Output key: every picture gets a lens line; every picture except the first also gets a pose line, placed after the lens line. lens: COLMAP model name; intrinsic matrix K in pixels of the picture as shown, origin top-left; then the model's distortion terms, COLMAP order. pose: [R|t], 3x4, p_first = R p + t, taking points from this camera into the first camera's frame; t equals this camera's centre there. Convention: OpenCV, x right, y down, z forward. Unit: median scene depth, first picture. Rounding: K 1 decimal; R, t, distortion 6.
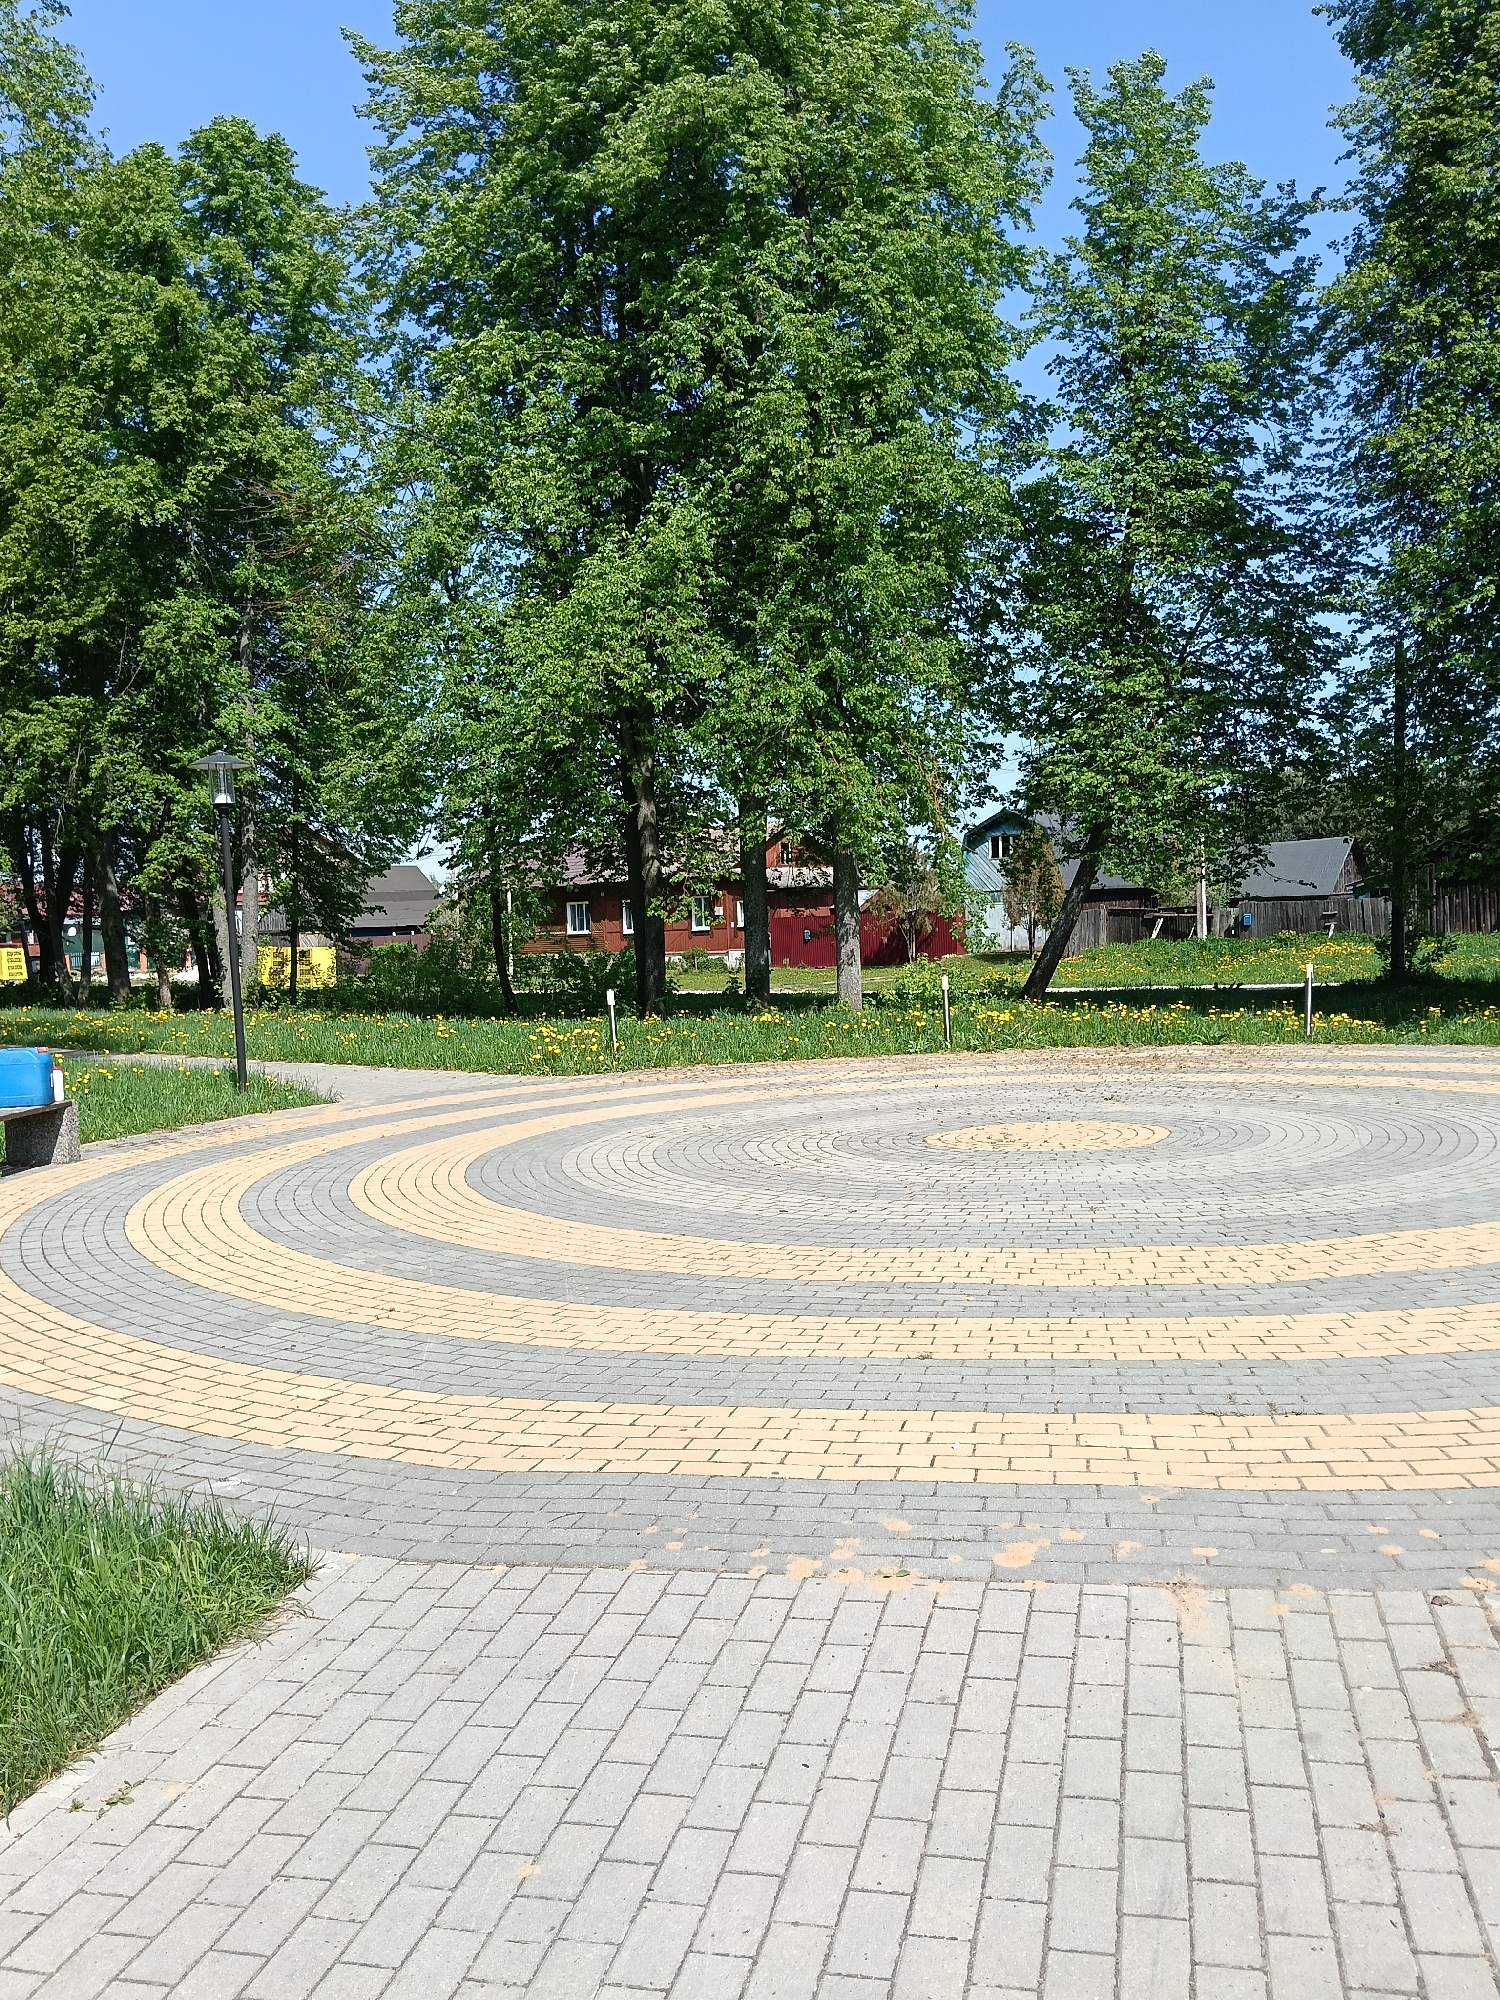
lens RADIAL K [[1568.3, 0, 689.0], [0, 1568.3, 1003.3], [0, 0, 1]] dist [0.128225, -0.266822]
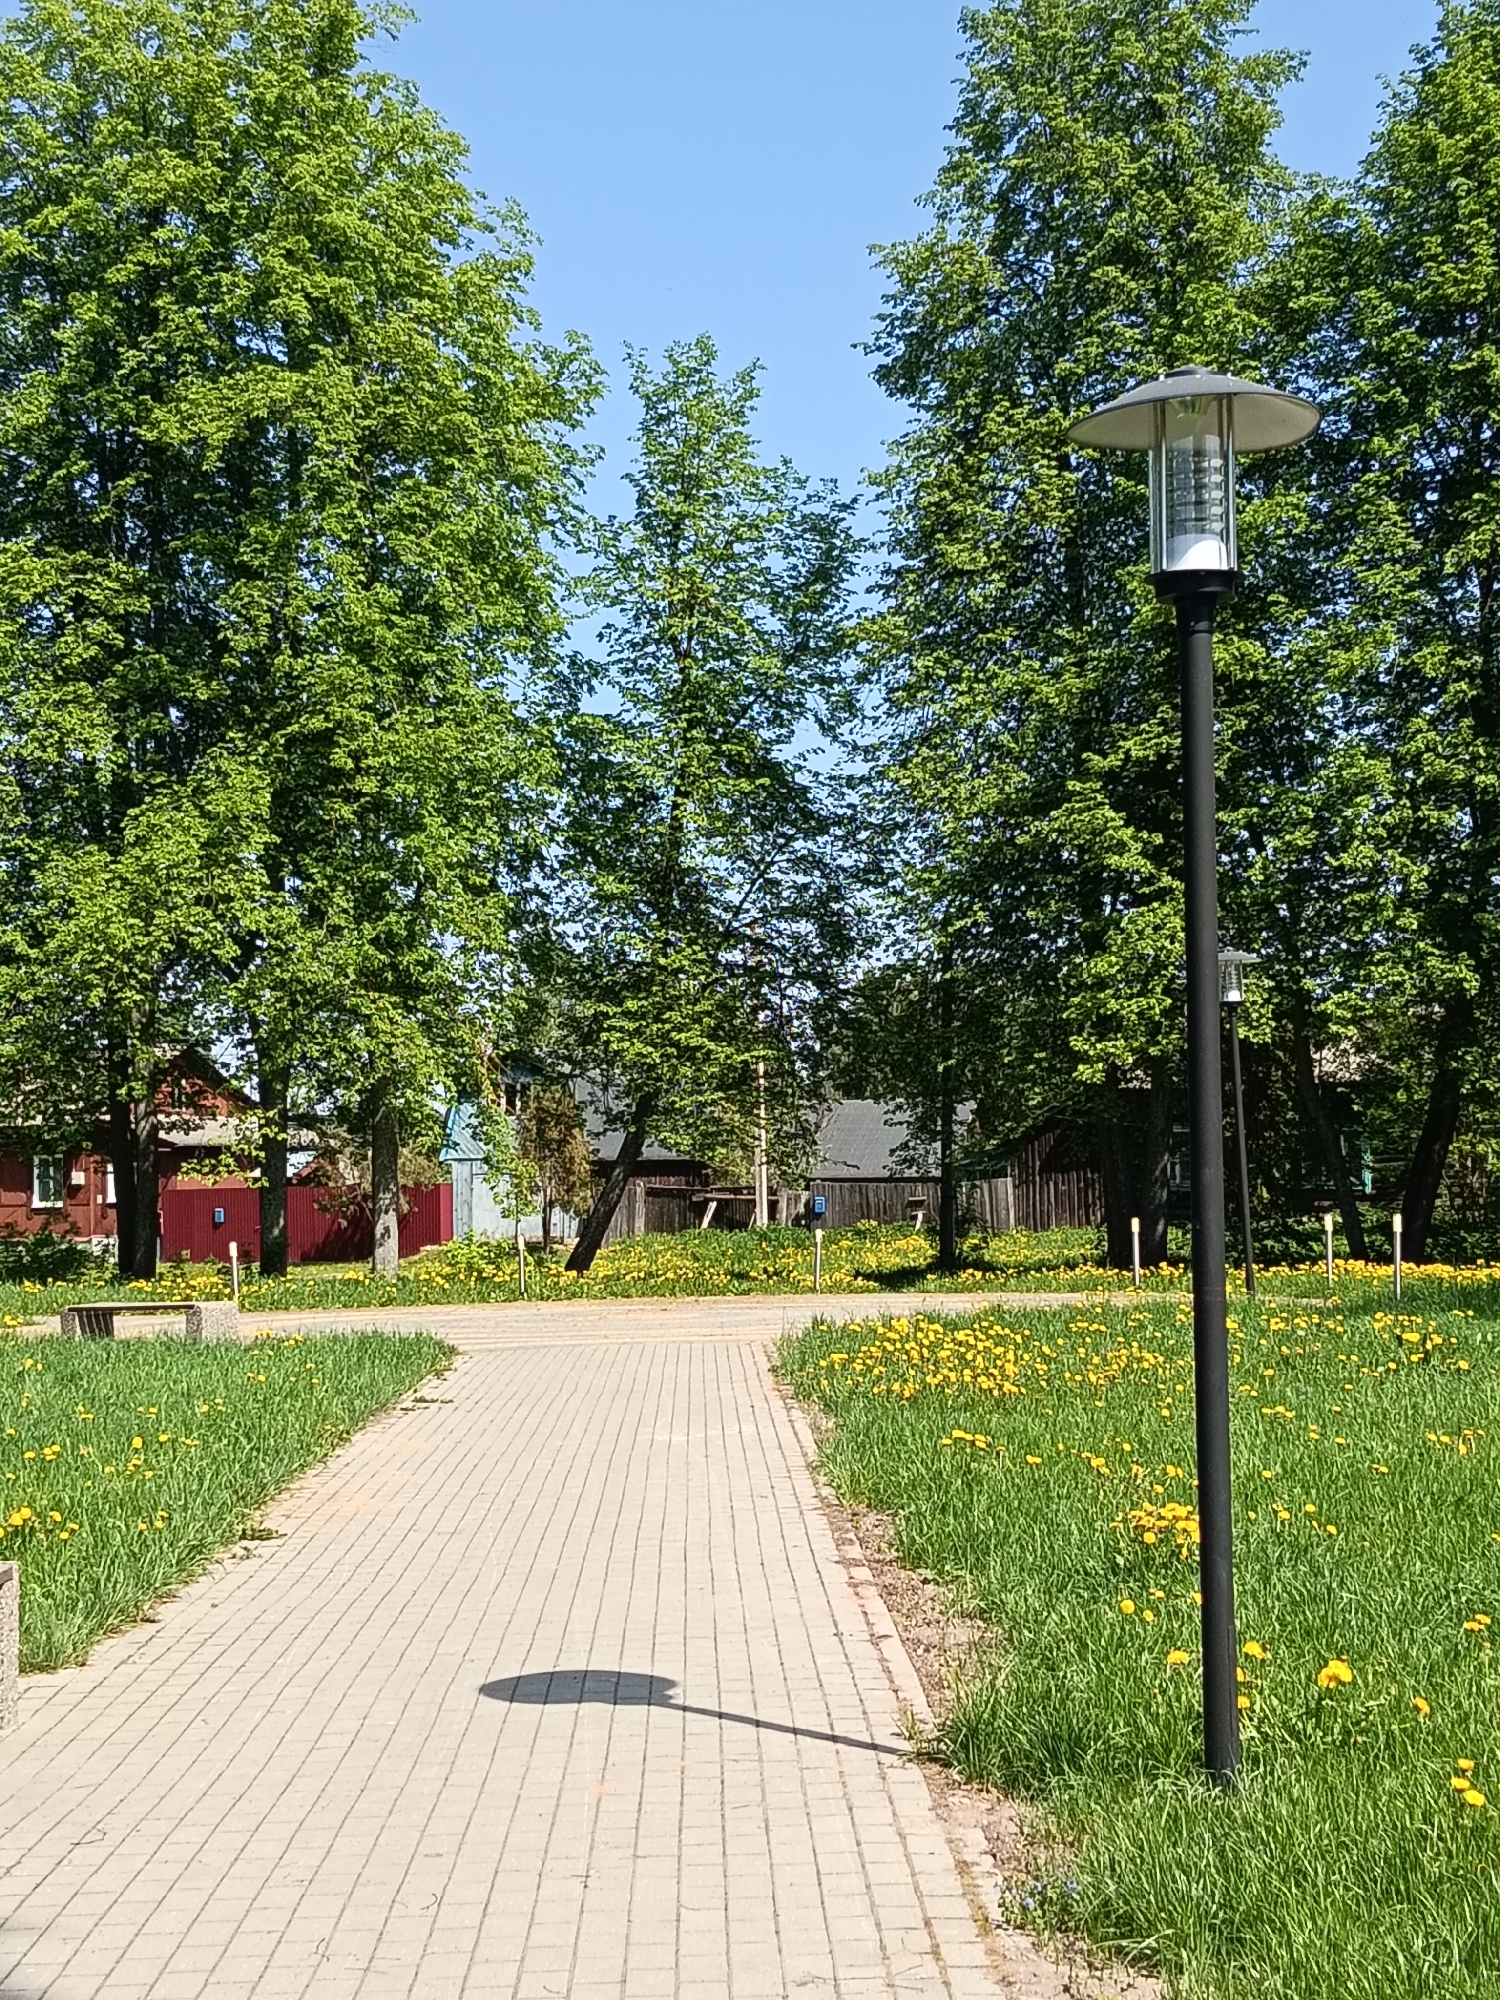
lens RADIAL K [[3330.2, 0, 799.3], [0, 3330.2, 1000.2], [0, 0, 1]] dist [0.231592, 0.092367]
pose [[0.951931, 0.040625, 0.303607, -0.269522], [-0.005082, 0.993124, -0.116953, 0.066689], [-0.306271, 0.109788, 0.945592, -0.949963]]
